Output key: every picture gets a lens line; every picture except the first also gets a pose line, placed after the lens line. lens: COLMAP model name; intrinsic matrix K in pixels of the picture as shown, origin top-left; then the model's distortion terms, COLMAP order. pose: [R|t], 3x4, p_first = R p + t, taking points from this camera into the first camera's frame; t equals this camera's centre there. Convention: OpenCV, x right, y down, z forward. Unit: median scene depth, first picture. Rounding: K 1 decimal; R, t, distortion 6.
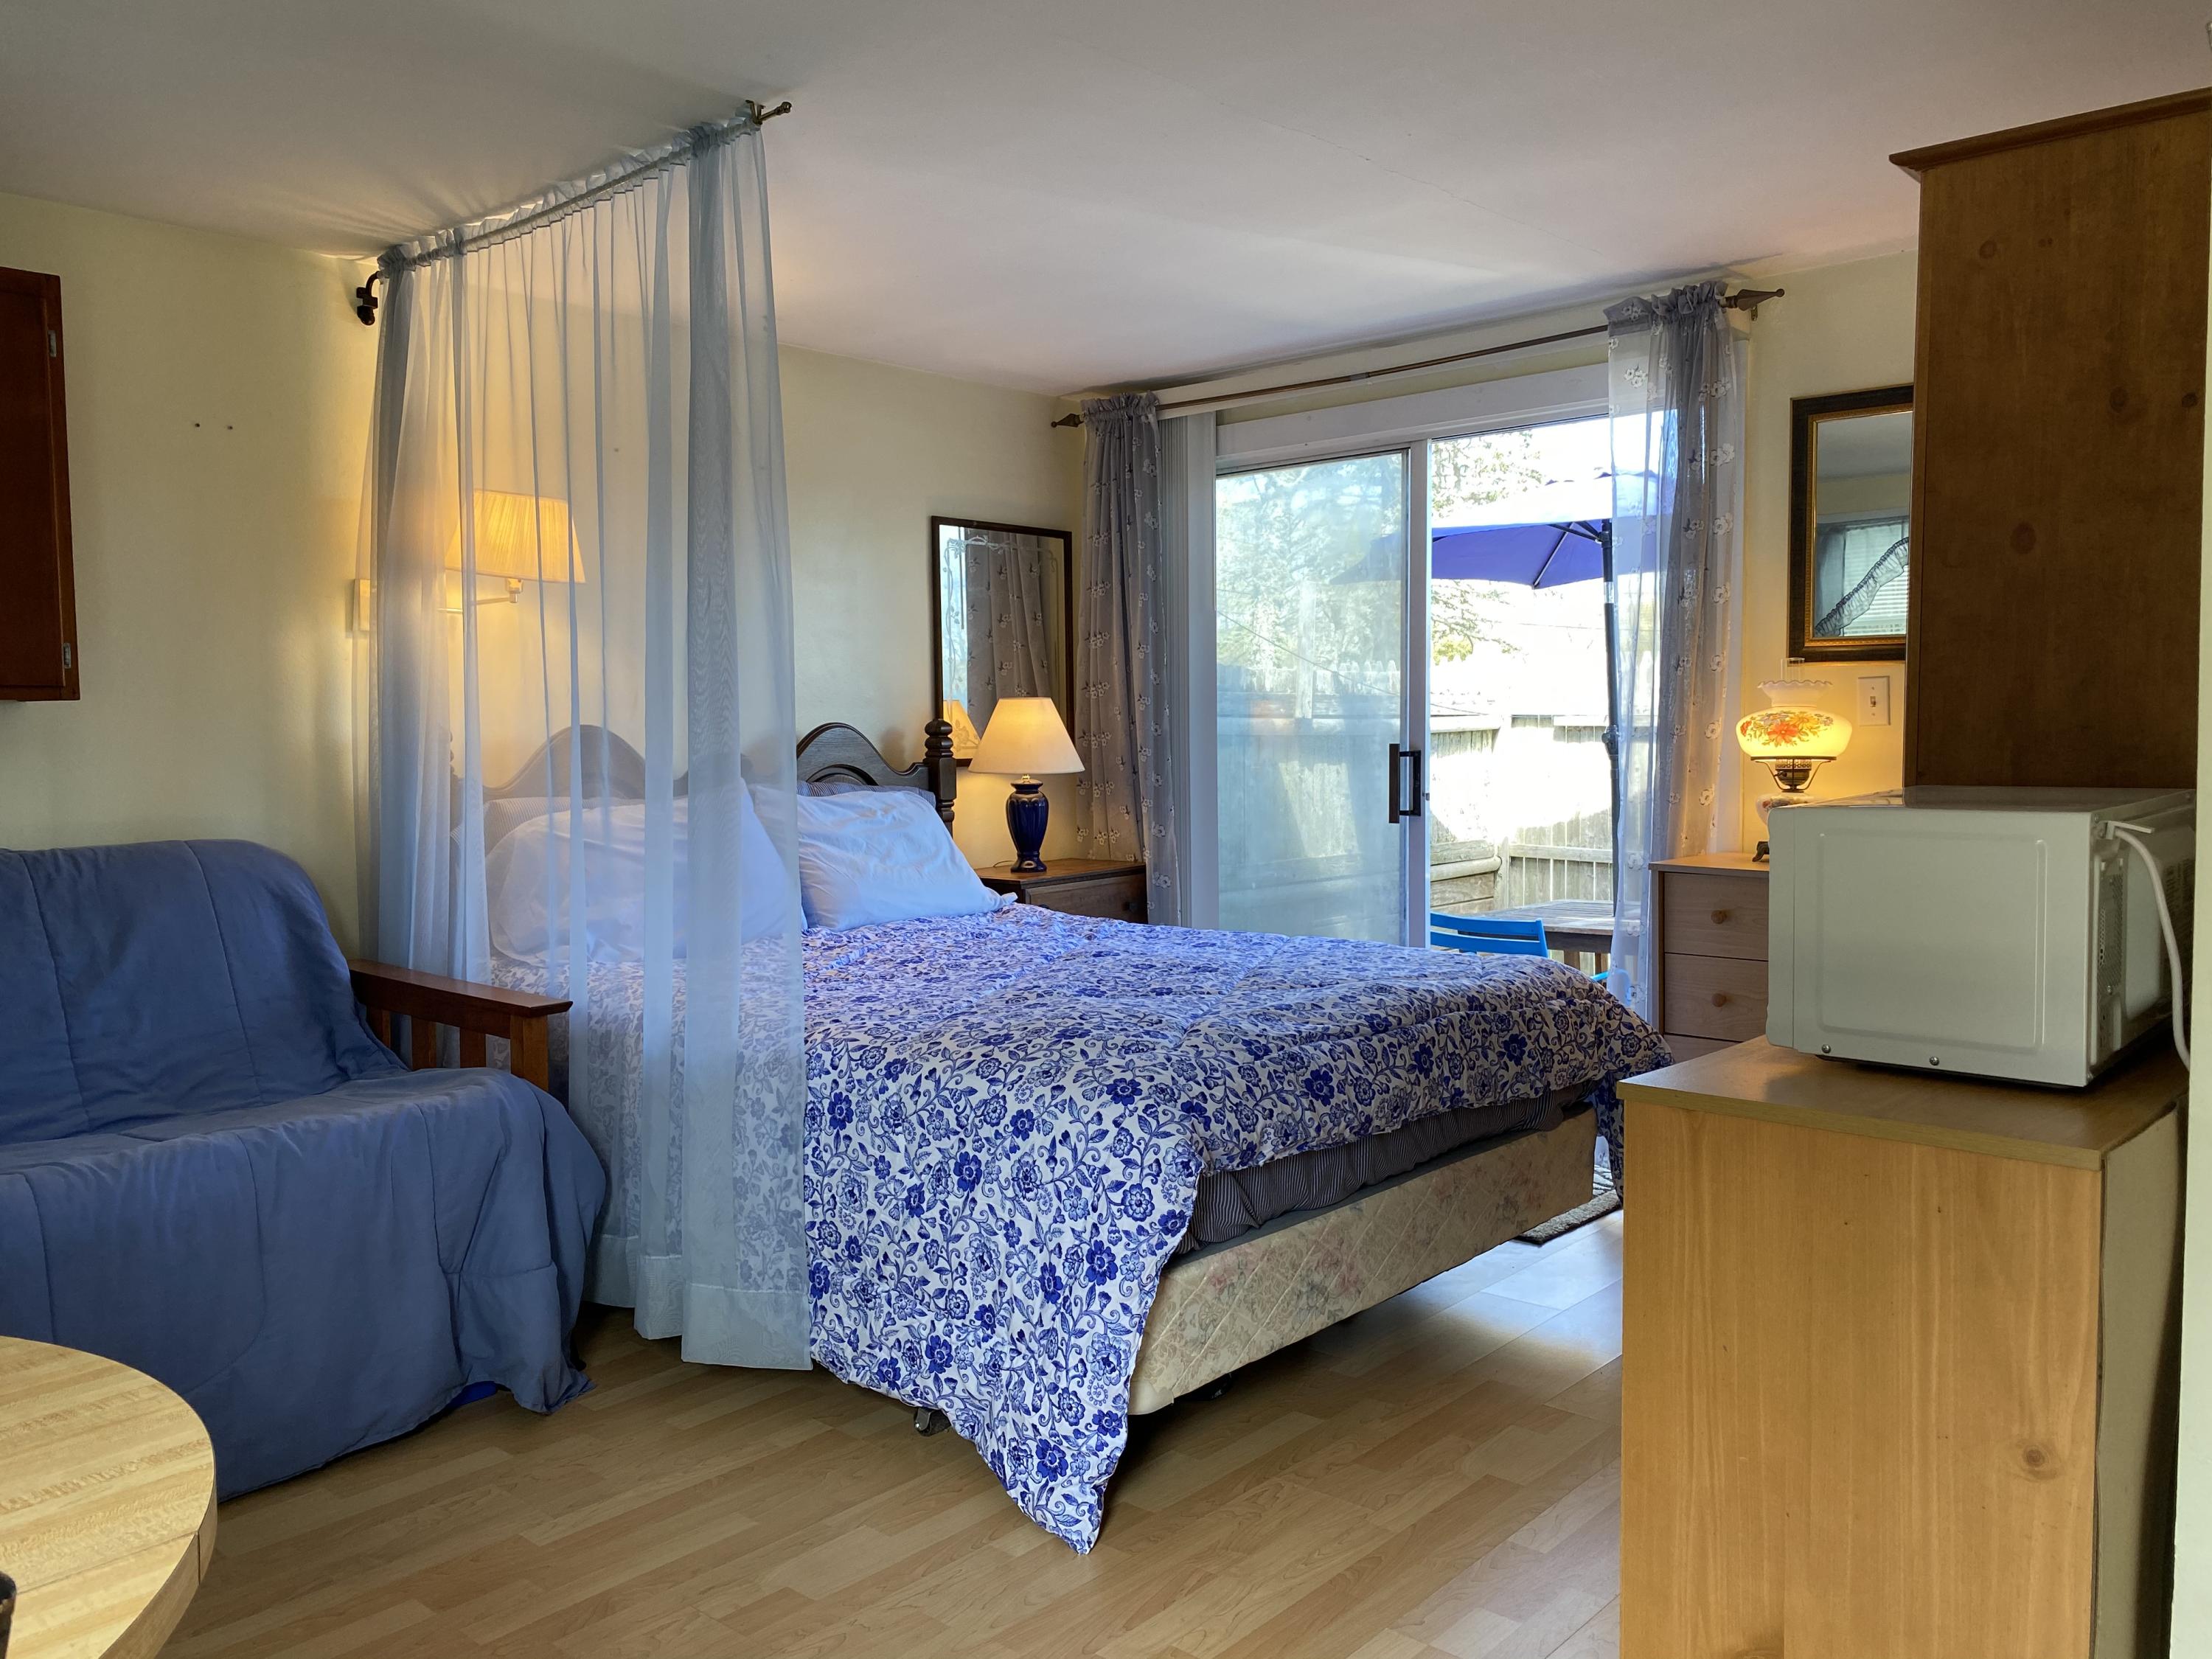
lens RADIAL K [[1665.6, 0, 1088.9], [0, 1665.6, 813.7], [0, 0, 1]] dist [0.094538, -0.156218]
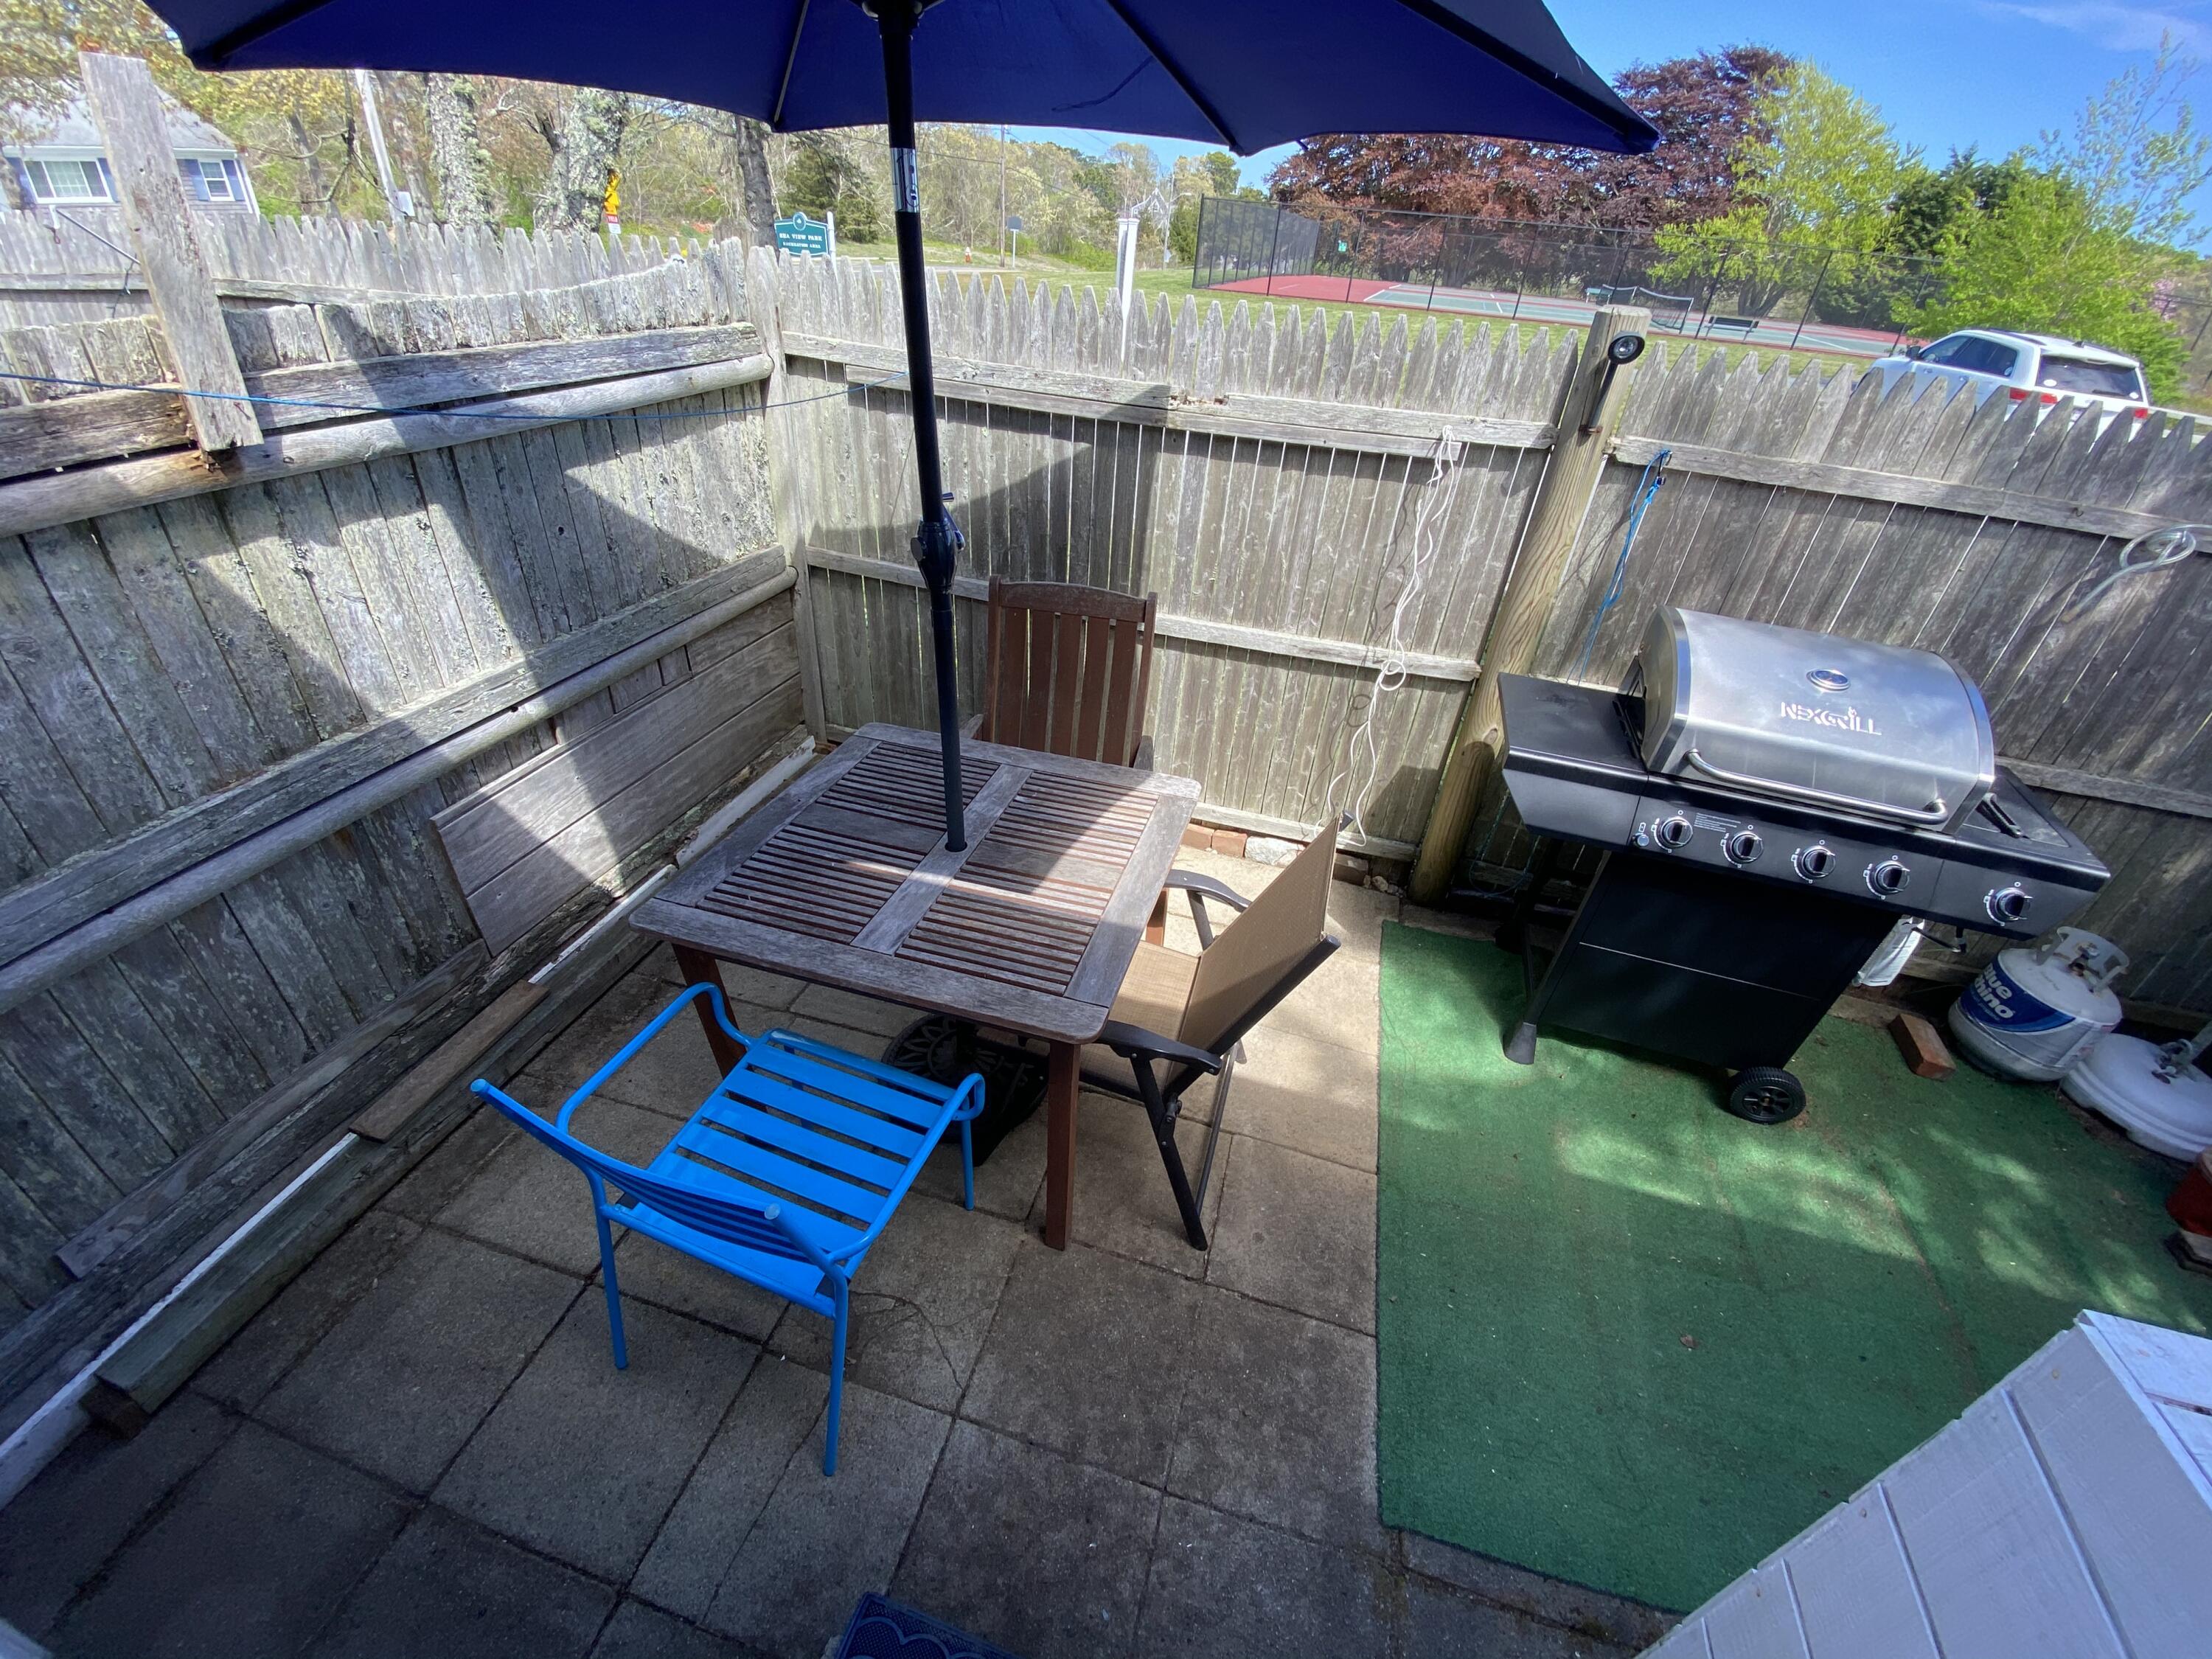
lens RADIAL K [[892.1, 0, 1106.0], [0, 892.1, 829.5], [0, 0, 1]] dist [0.026180, -0.022390]
pose [[0.889214, -0.188162, 0.417006, 0.371061], [-0.055294, 0.860619, 0.506239, -0.175546], [-0.454138, -0.473212, 0.754870, 1.189822]]
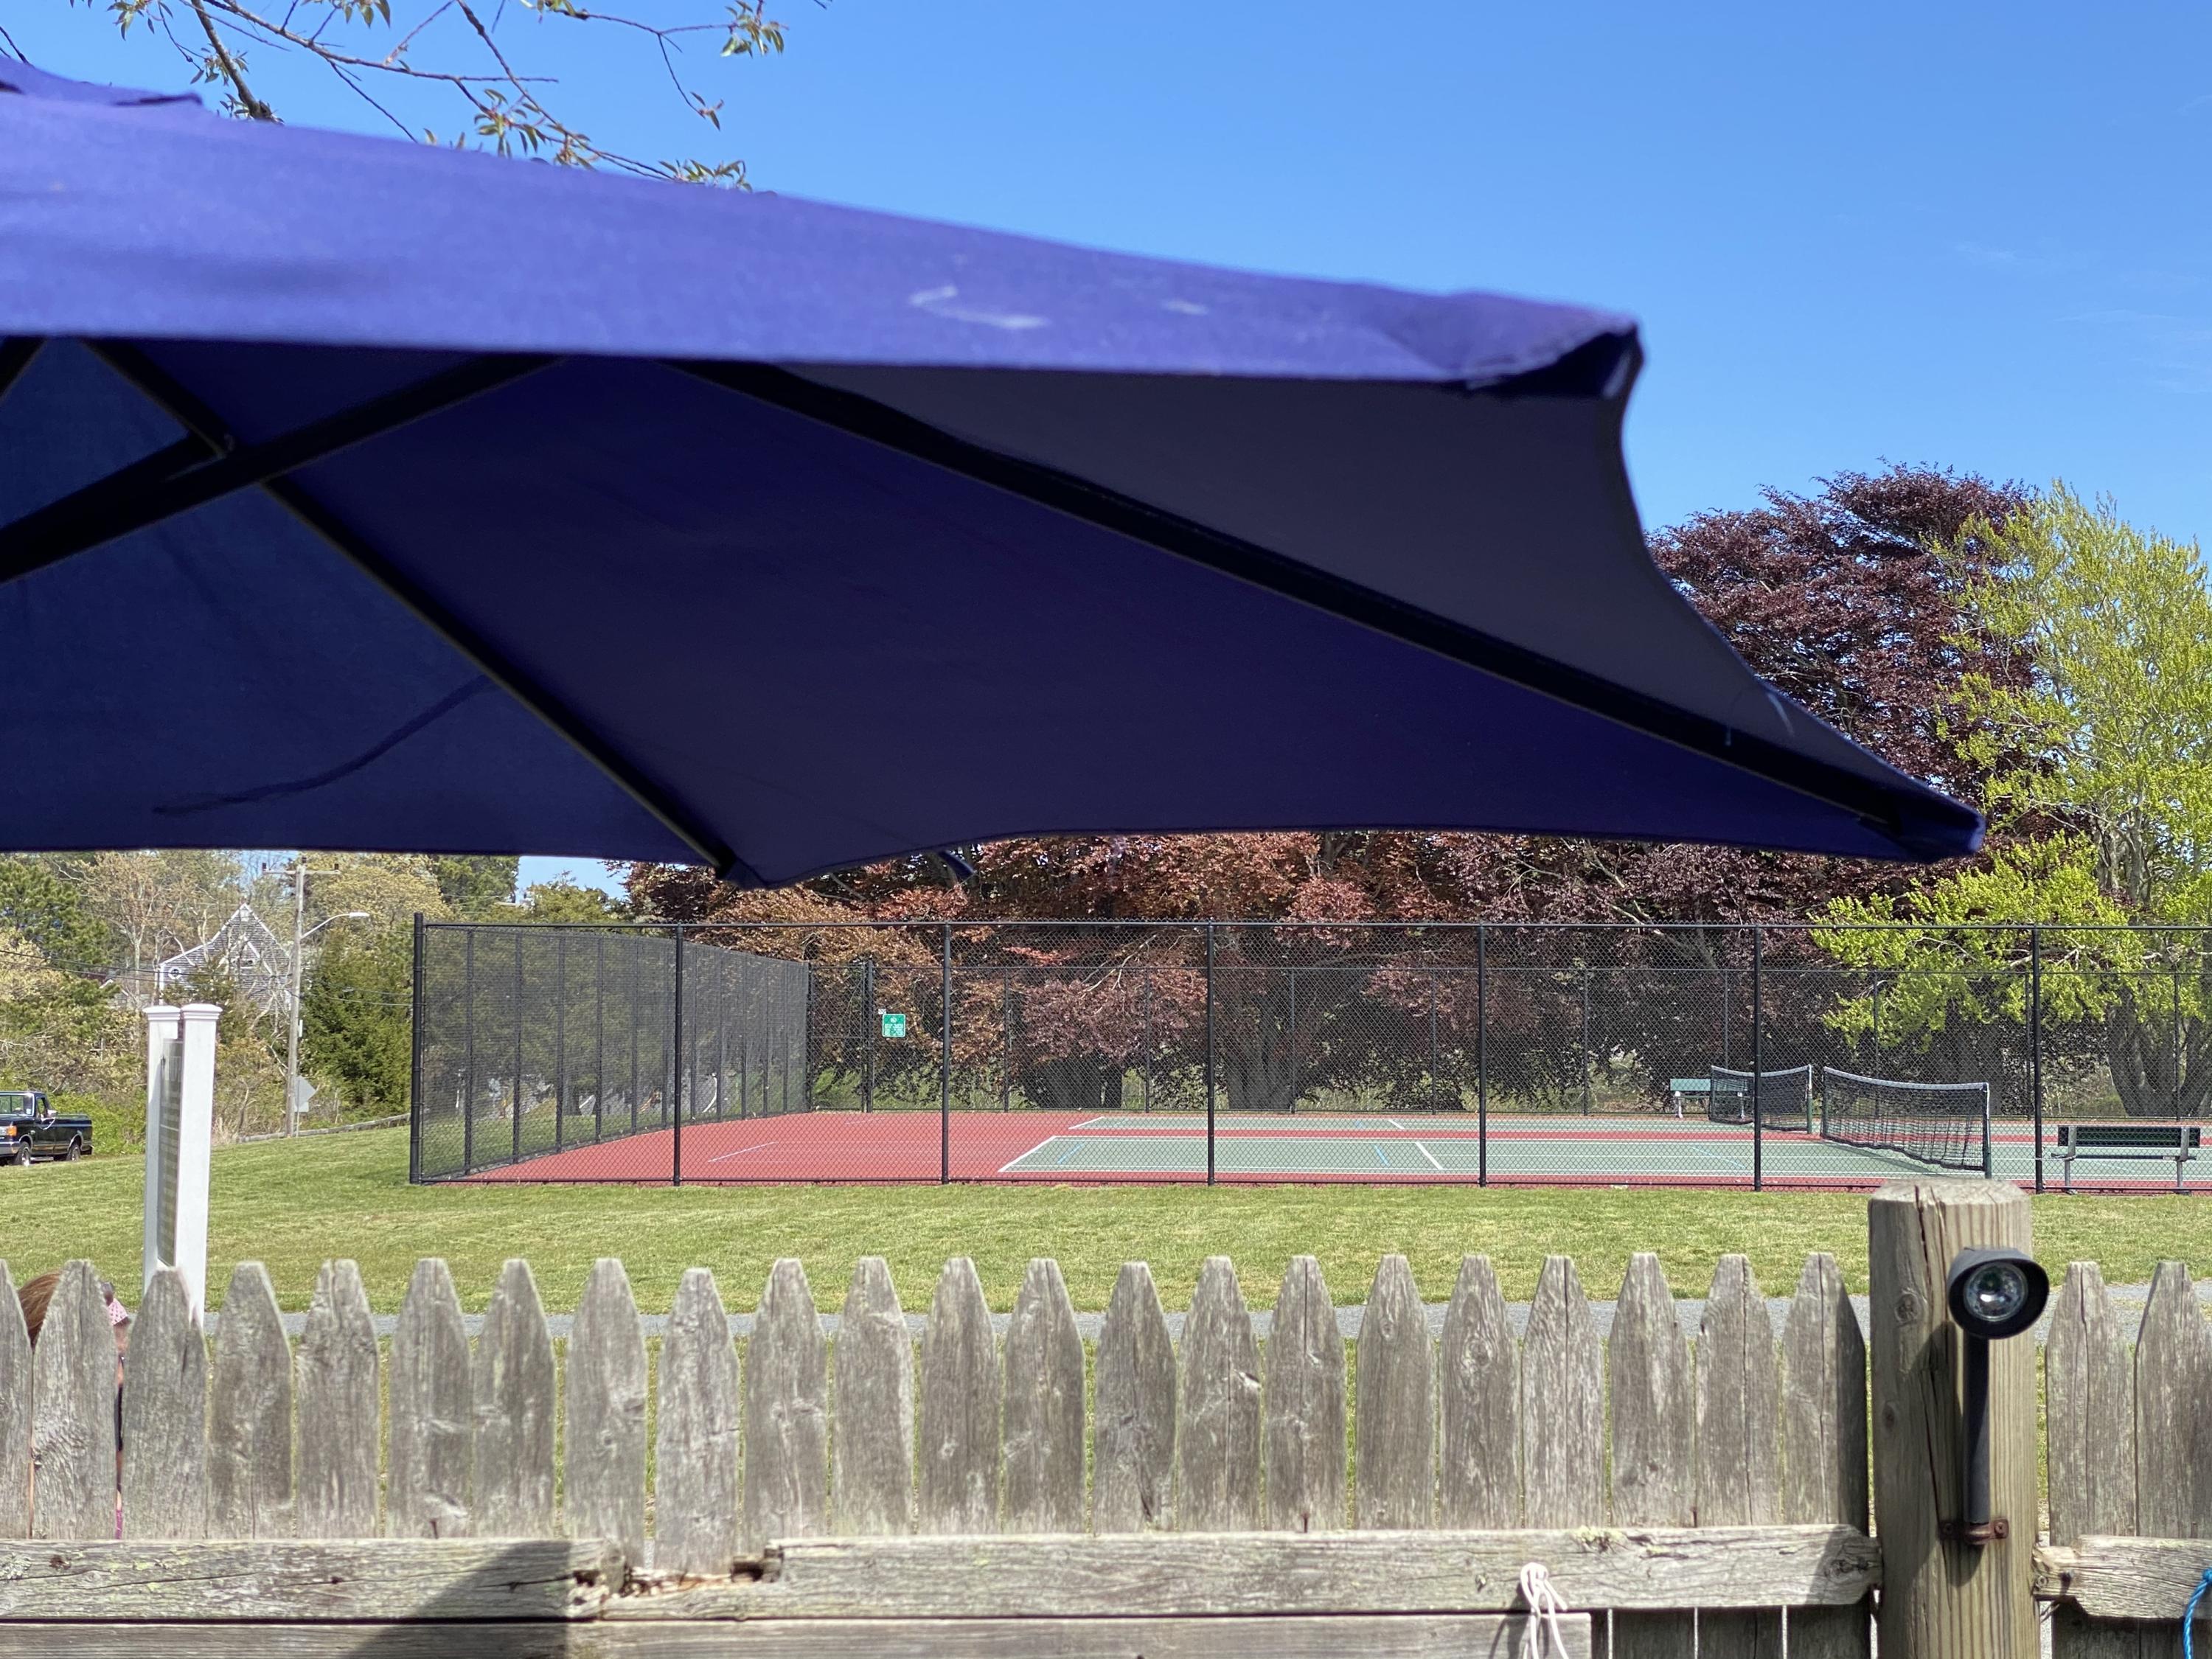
lens RADIAL K [[3586.0, 0, 1106.0], [0, 3586.0, 829.5], [0, 0, 1]] dist [0.094820, 0.084881]
pose [[0.734972, 0.050662, 0.676202, 0.310219], [0.029811, 0.993827, -0.106861, -0.190636], [-0.677442, 0.098698, 0.728925, 1.187242]]
